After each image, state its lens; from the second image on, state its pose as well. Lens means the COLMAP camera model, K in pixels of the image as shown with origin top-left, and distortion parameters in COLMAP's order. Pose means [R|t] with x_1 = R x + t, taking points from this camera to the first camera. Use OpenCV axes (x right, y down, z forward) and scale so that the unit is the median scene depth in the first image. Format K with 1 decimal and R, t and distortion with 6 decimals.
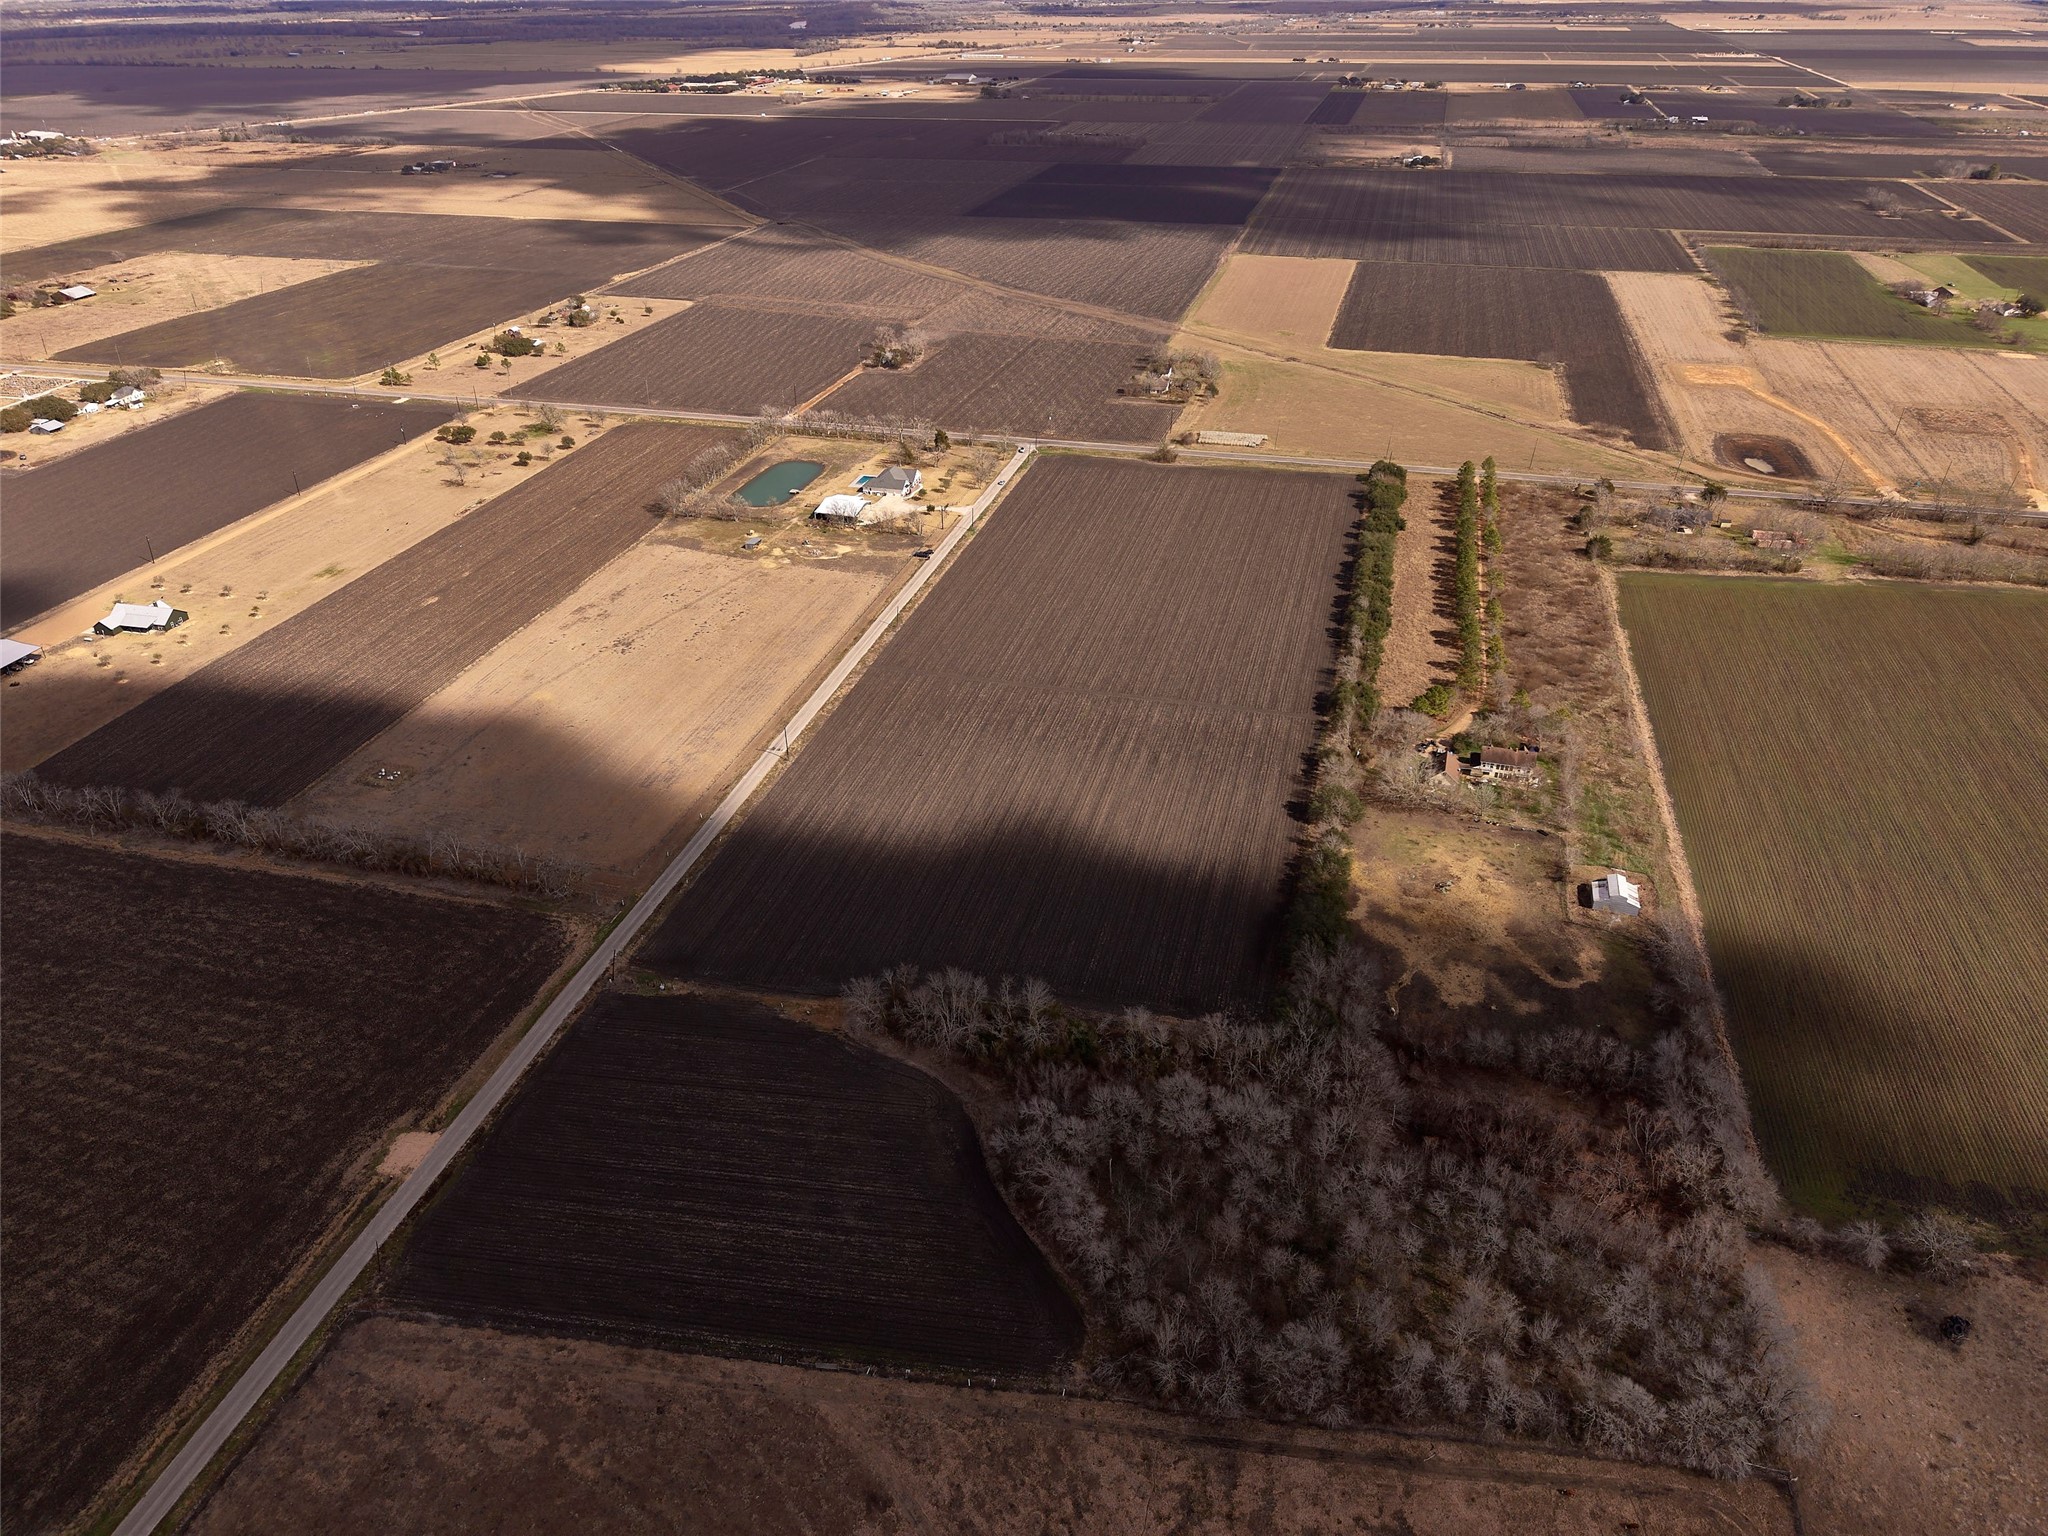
lens RADIAL K [[1397.5, 0, 1018.7], [0, 1397.5, 699.3], [0, 0, 1]] dist [0.025439, -0.024088]
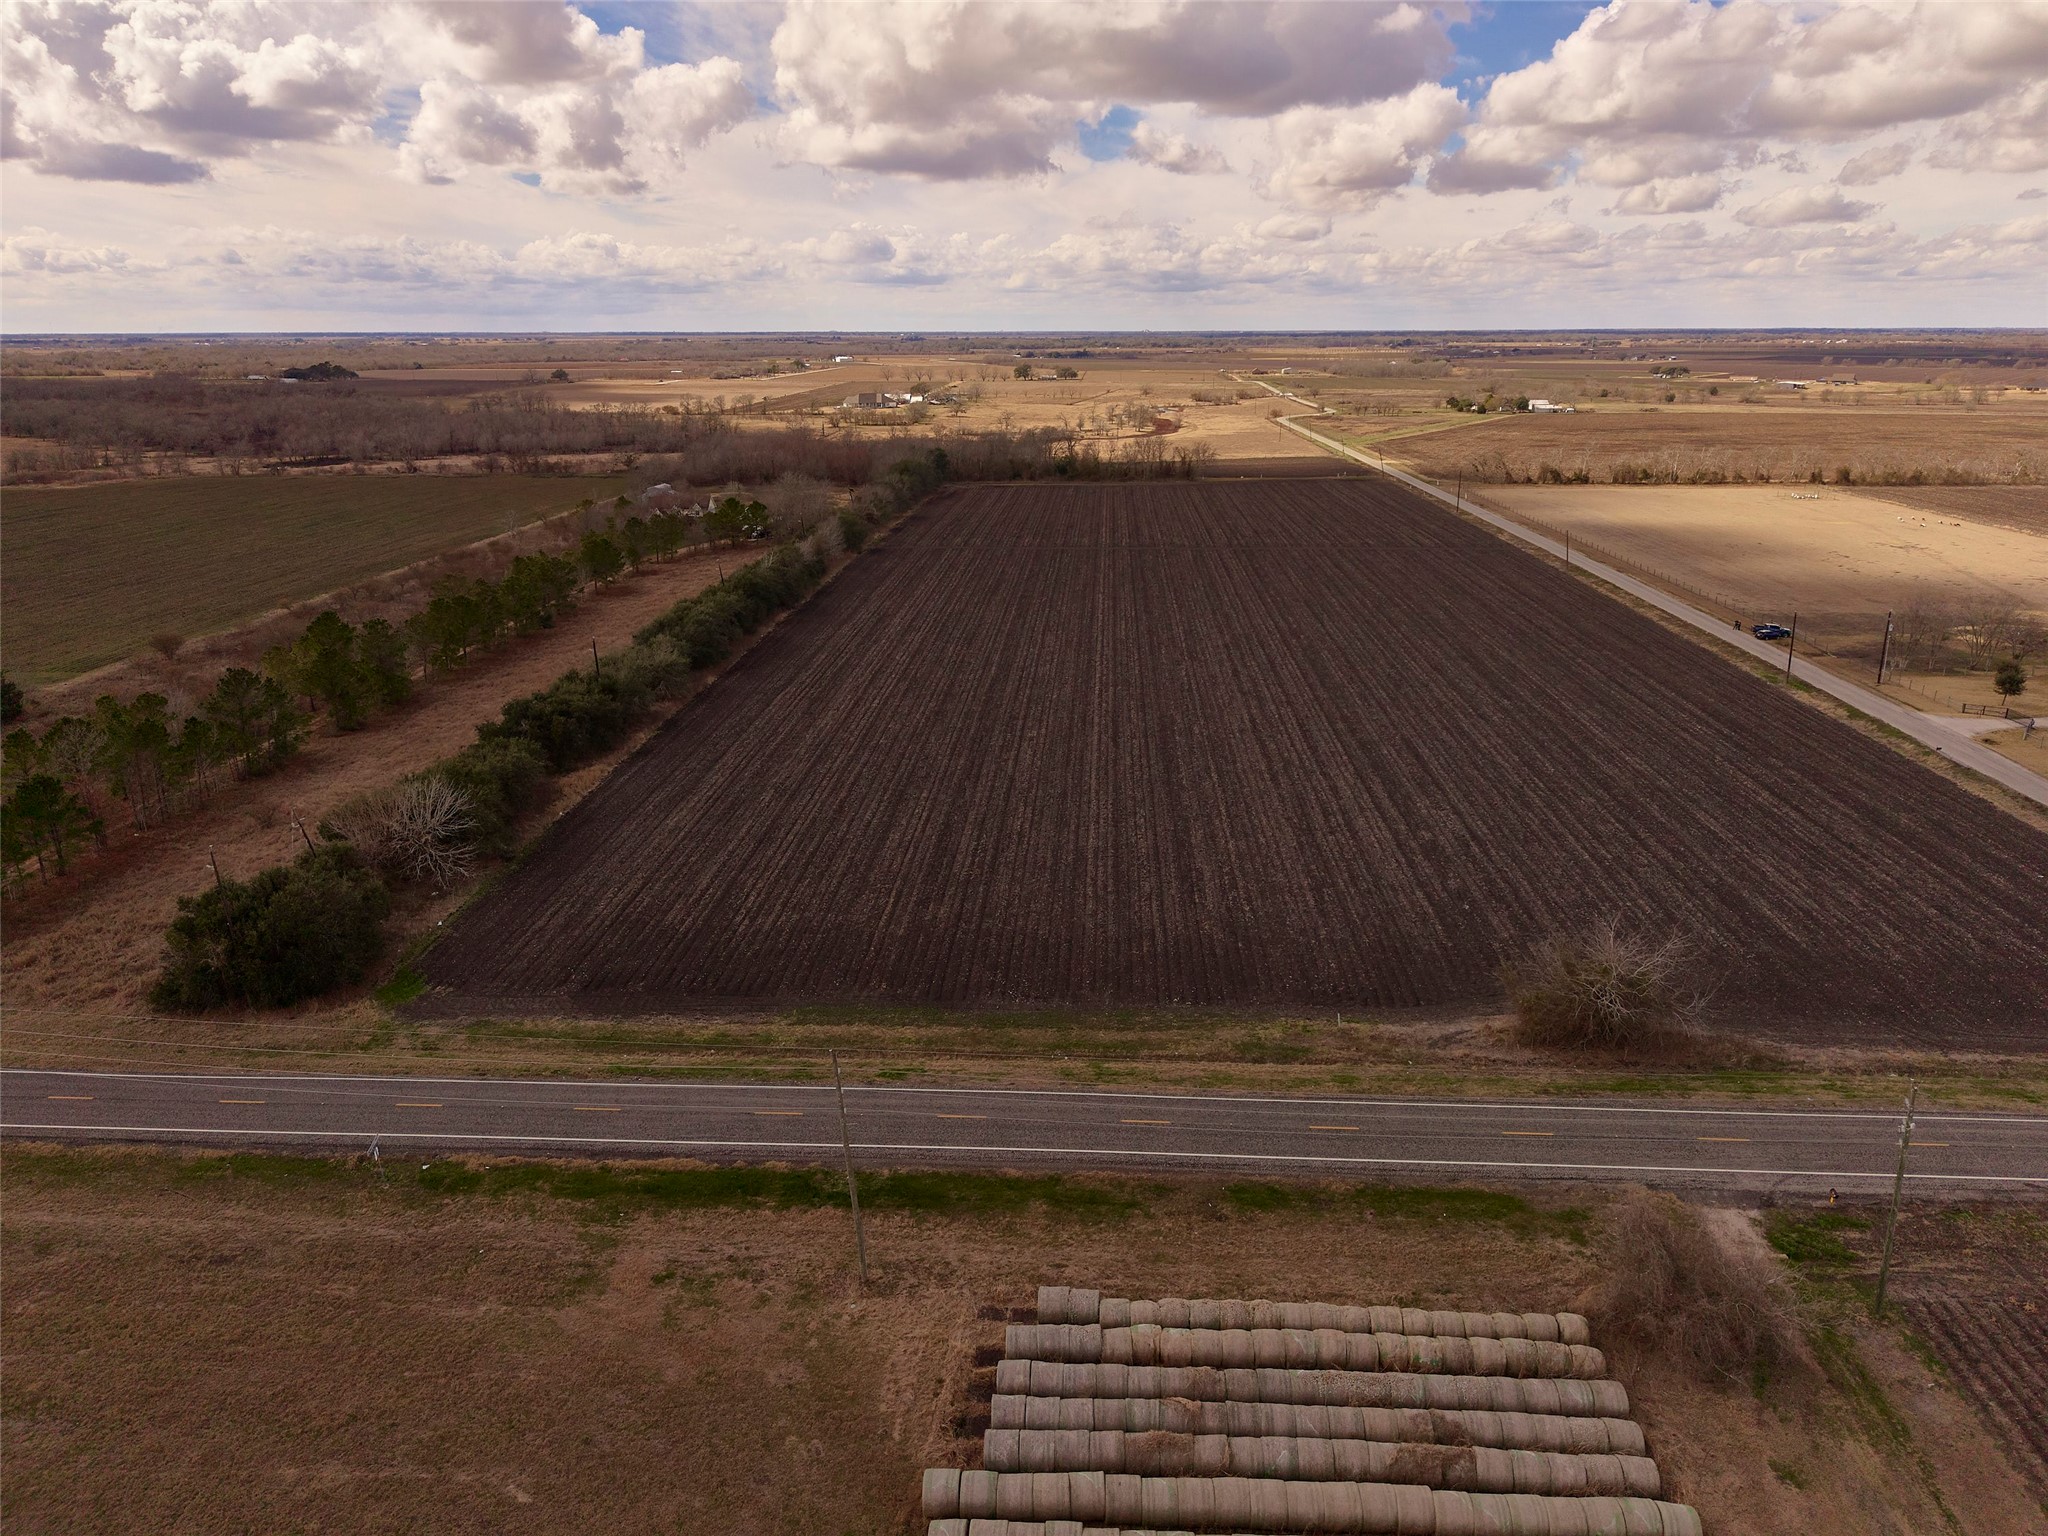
lens RADIAL K [[1376.8, 0, 1018.6], [0, 1376.8, 774.0], [0, 0, 1]] dist [0.029586, -0.033375]
pose [[-0.979668, 0.075311, -0.185956, 0.231711], [-0.081326, 0.698240, 0.711229, -0.354787], [0.183405, 0.711891, -0.677918, 1.291761]]
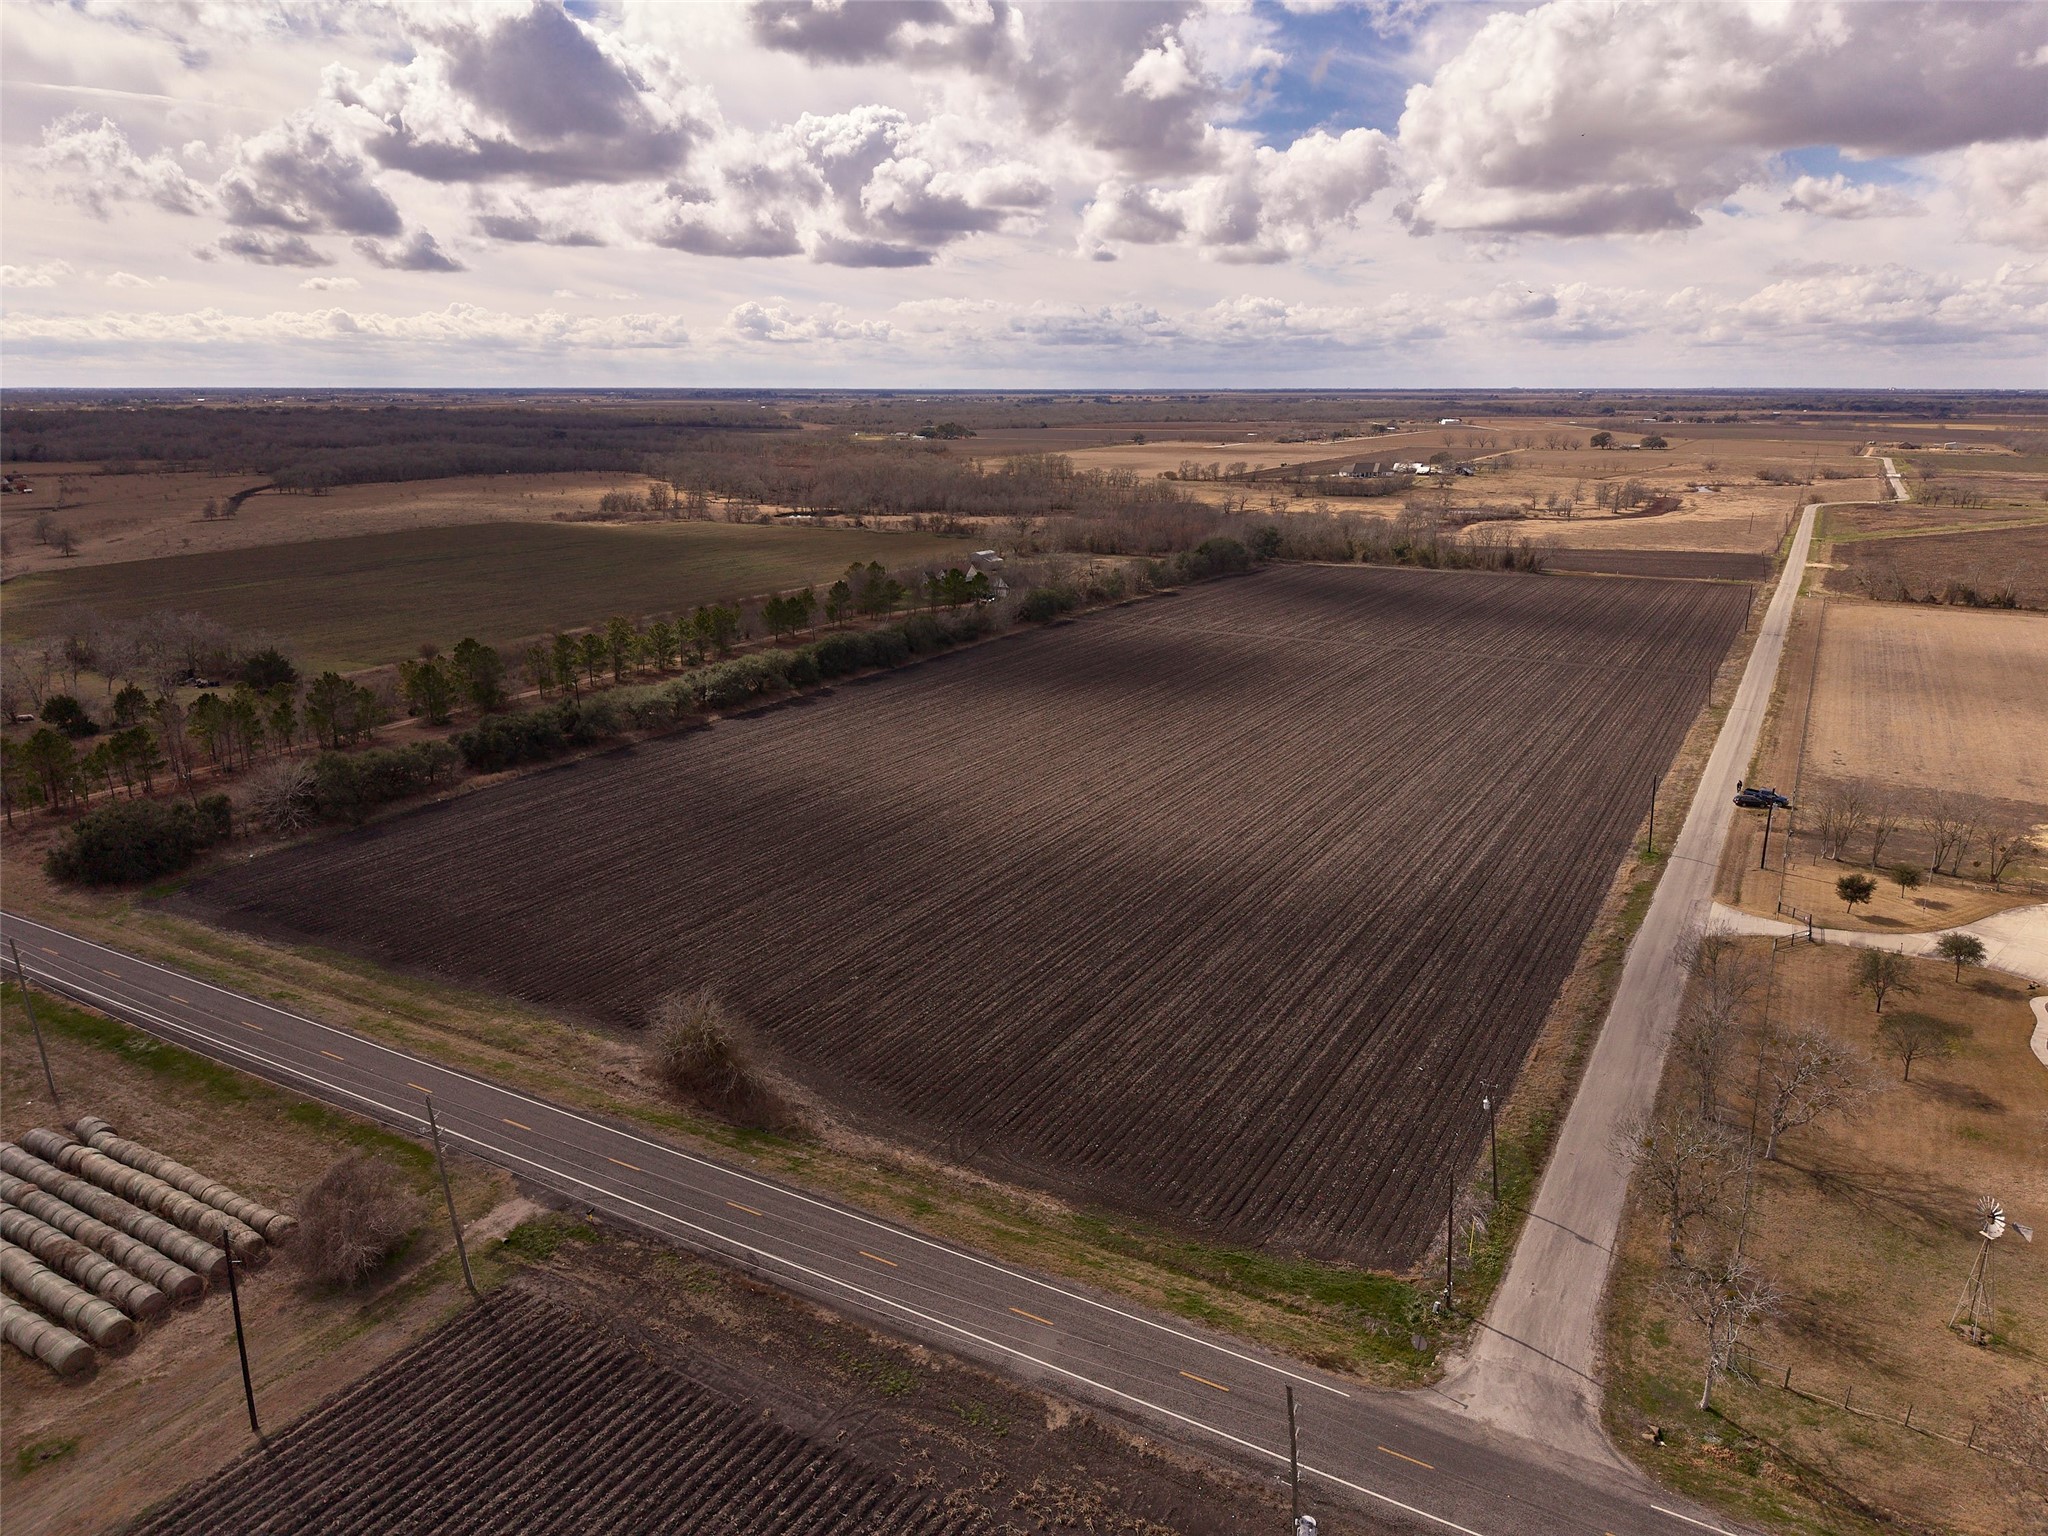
lens RADIAL K [[1397.5, 0, 1018.7], [0, 1397.5, 699.3], [0, 0, 1]] dist [0.025439, -0.024088]
pose [[-0.964613, -0.047042, 0.259438, 0.023221], [0.133187, 0.762264, 0.633415, -0.387222], [-0.227557, 0.645555, -0.729025, 1.318201]]
